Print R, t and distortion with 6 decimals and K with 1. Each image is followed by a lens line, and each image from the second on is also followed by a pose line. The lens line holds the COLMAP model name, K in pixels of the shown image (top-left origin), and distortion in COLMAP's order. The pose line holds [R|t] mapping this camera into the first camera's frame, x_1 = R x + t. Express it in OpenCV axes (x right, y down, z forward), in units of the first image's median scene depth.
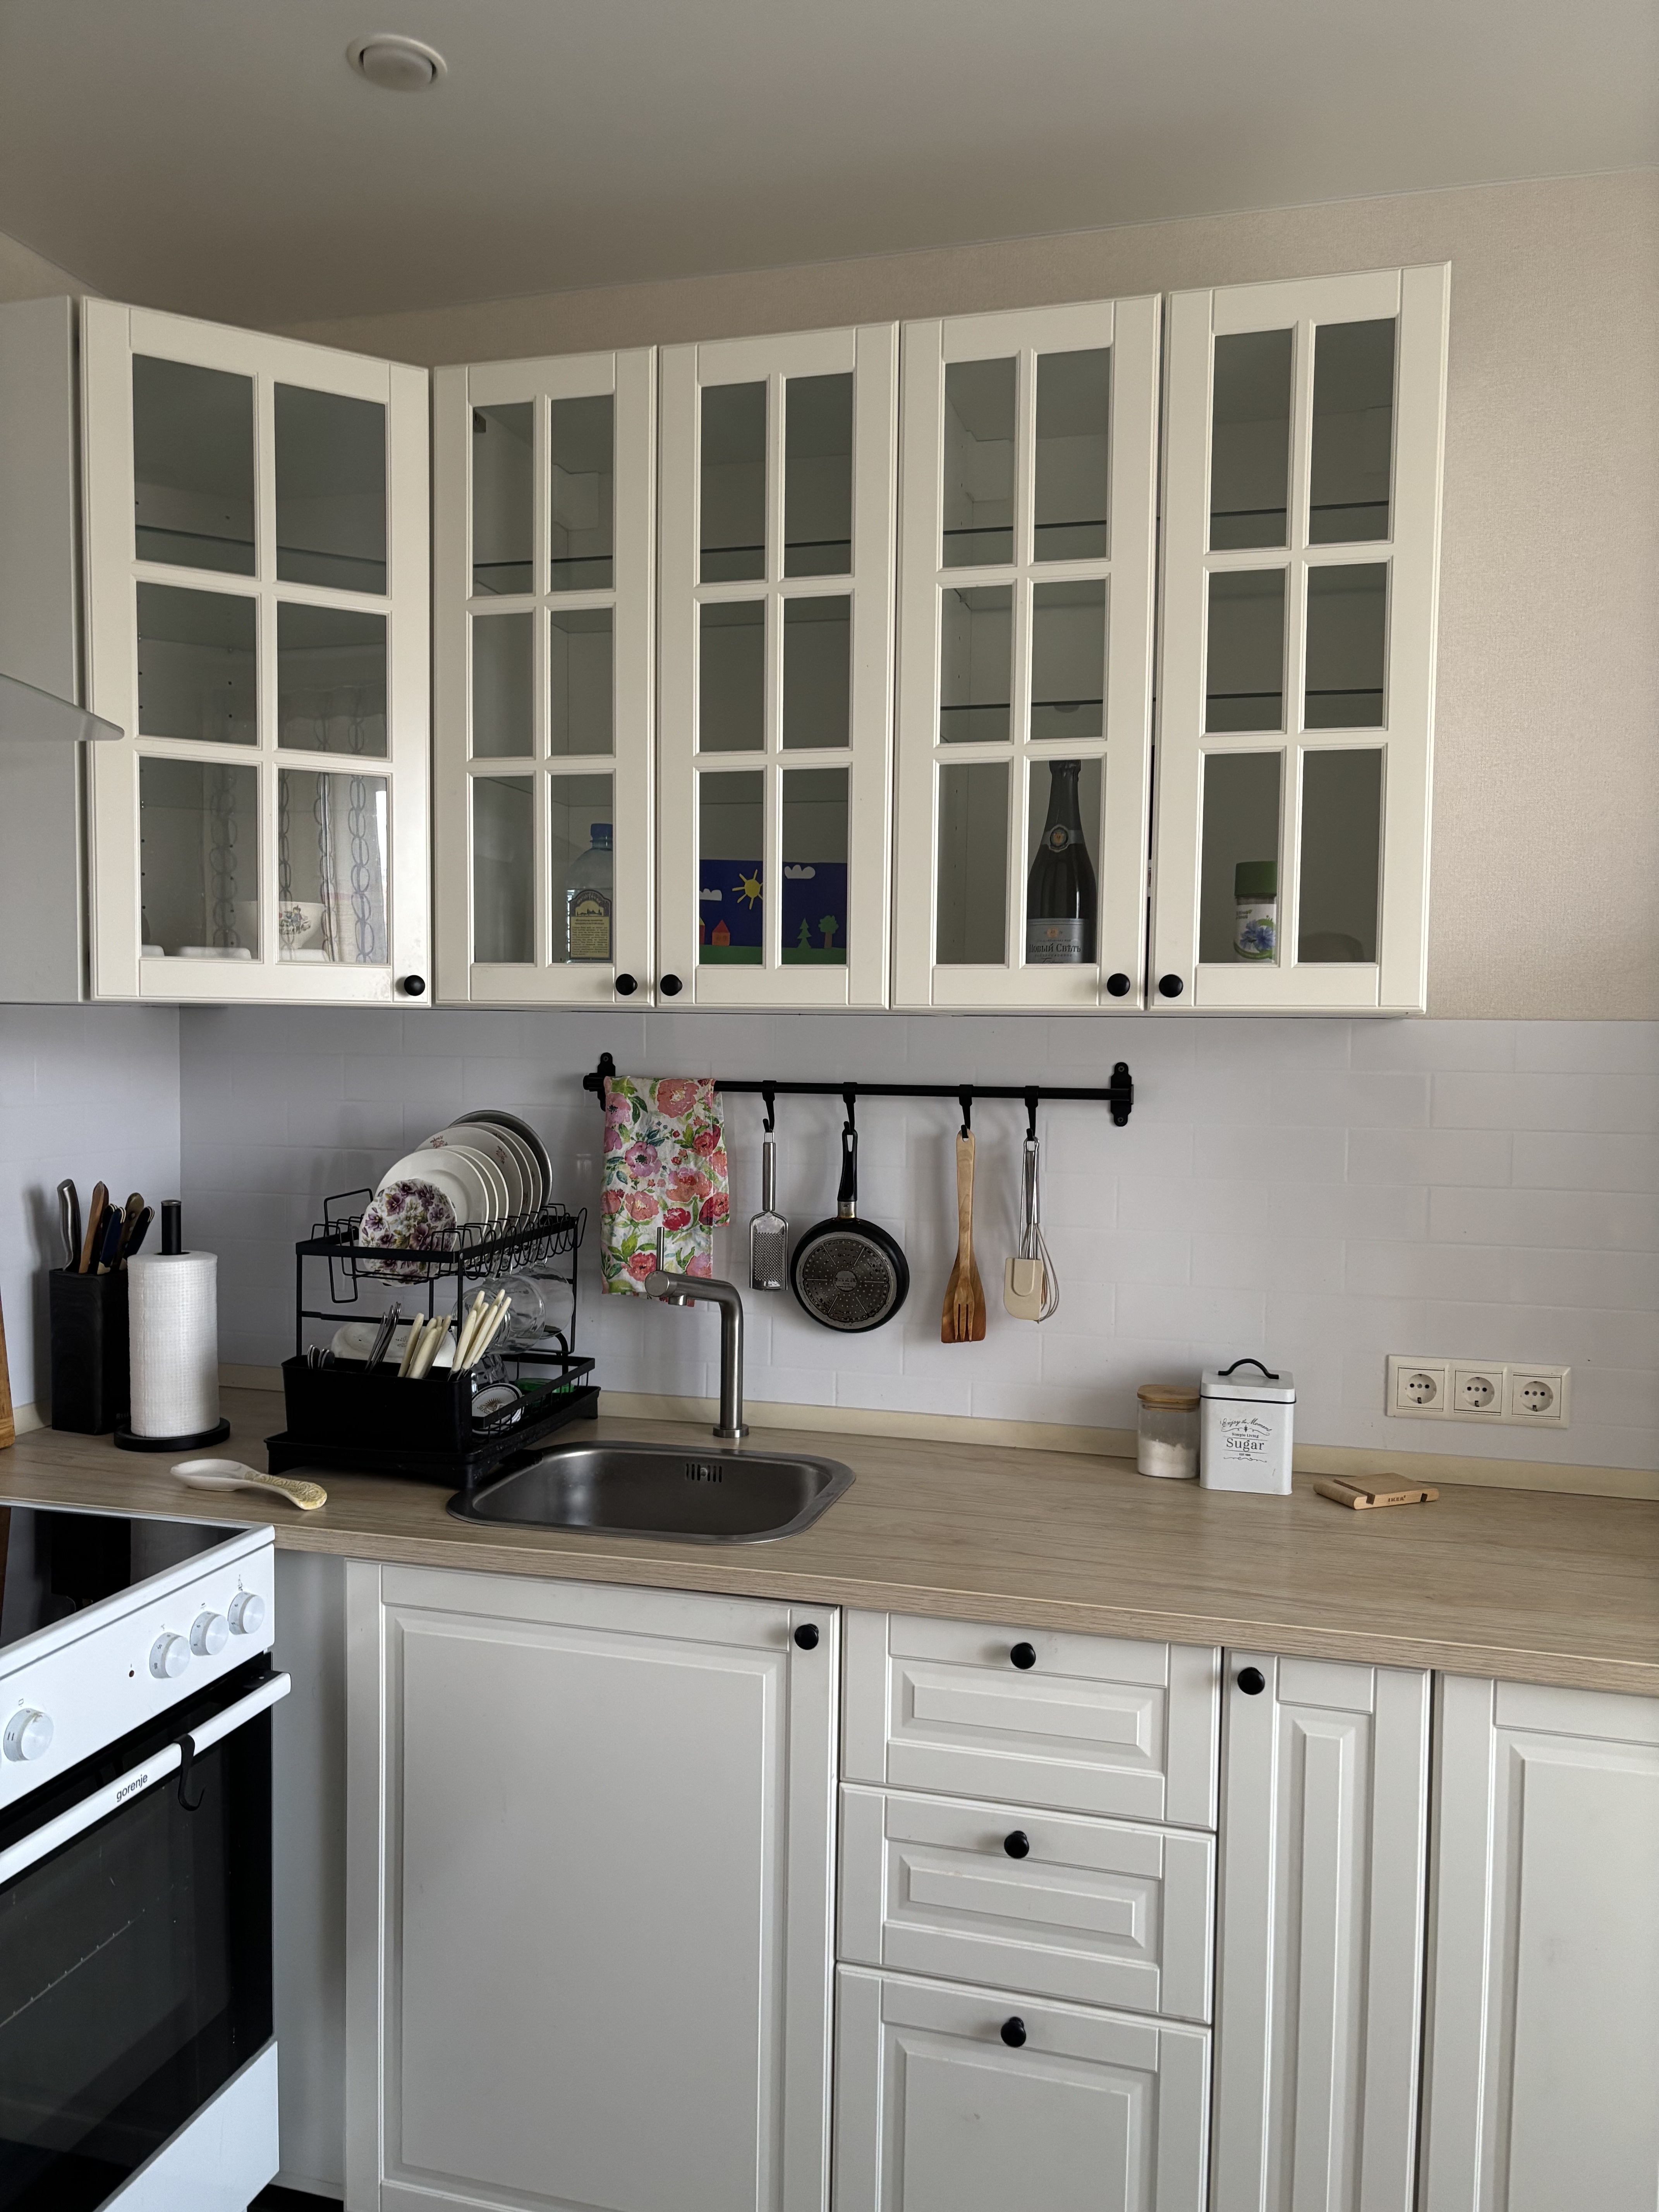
lens RADIAL K [[1672.1, 0, 829.5], [0, 1672.1, 1106.0], [0, 0, 1]] dist [-0.006293, 0.065061]
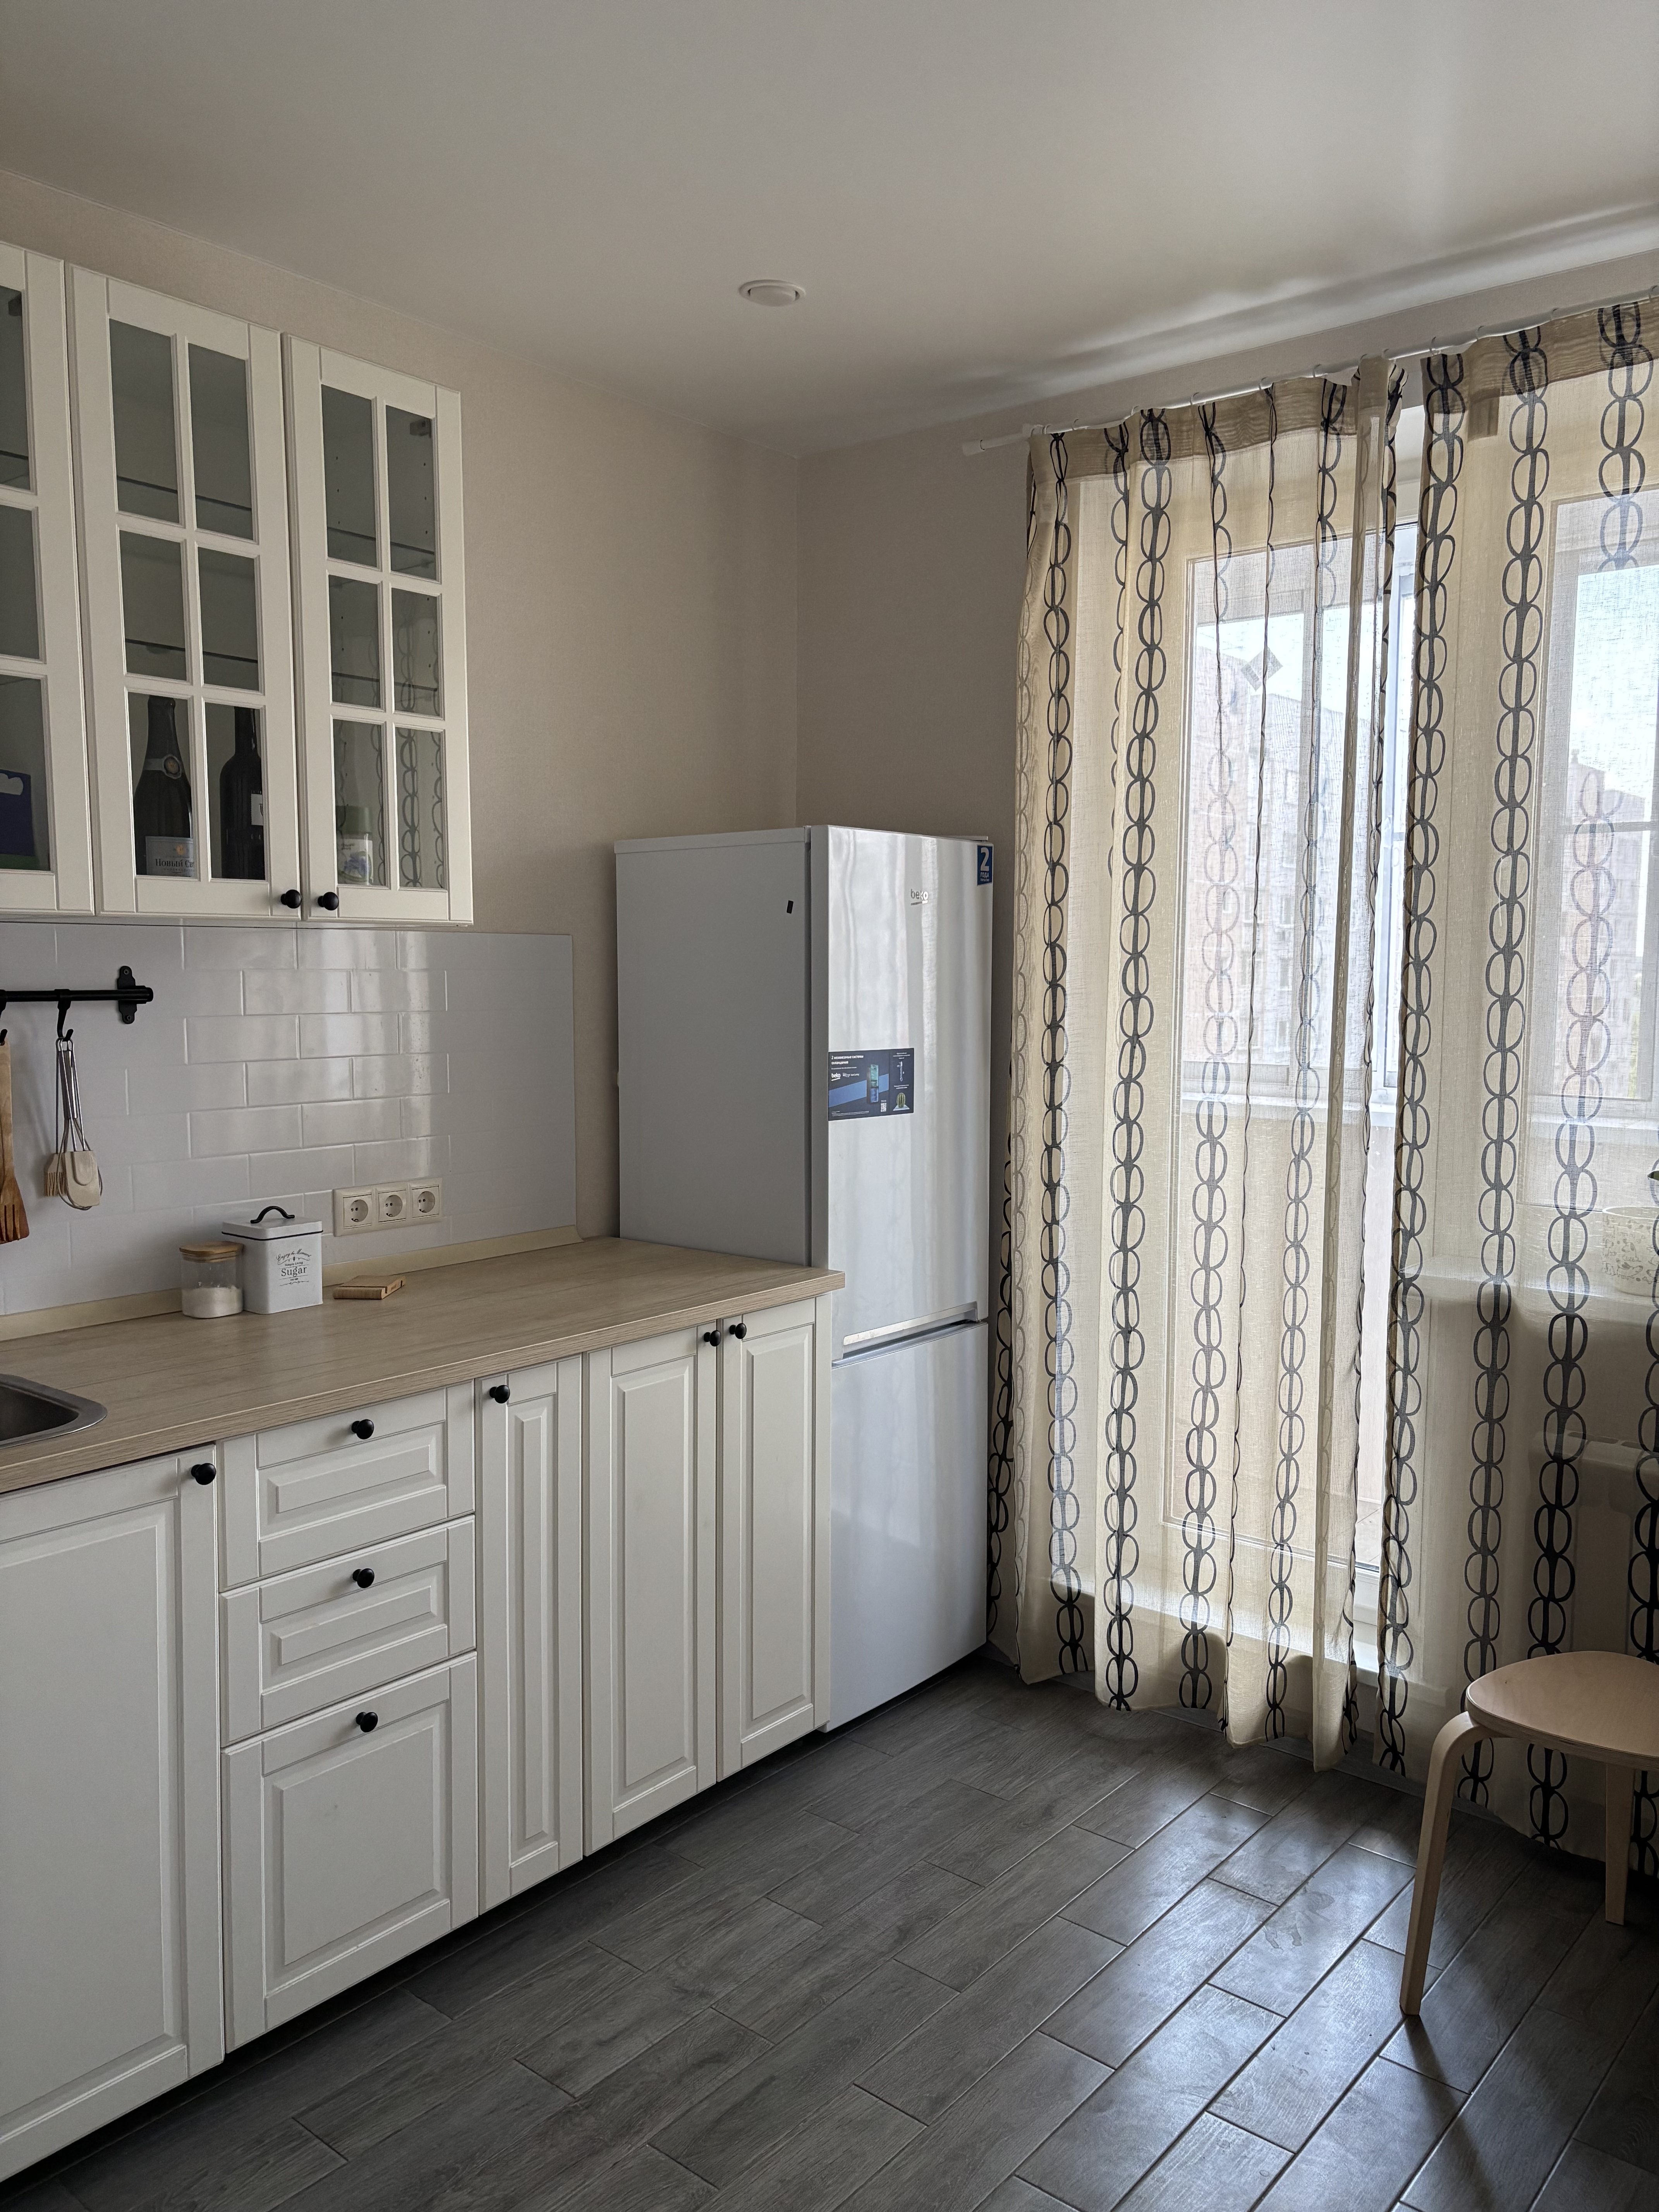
lens RADIAL K [[1672.1, 0, 829.5], [0, 1672.1, 1106.0], [0, 0, 1]] dist [-0.006293, 0.065061]
pose [[0.400551, -0.088509, 0.911989, -0.829531], [0.043359, 0.996039, 0.077623, 0.000487], [-0.915248, 0.008451, 0.402803, 0.151138]]
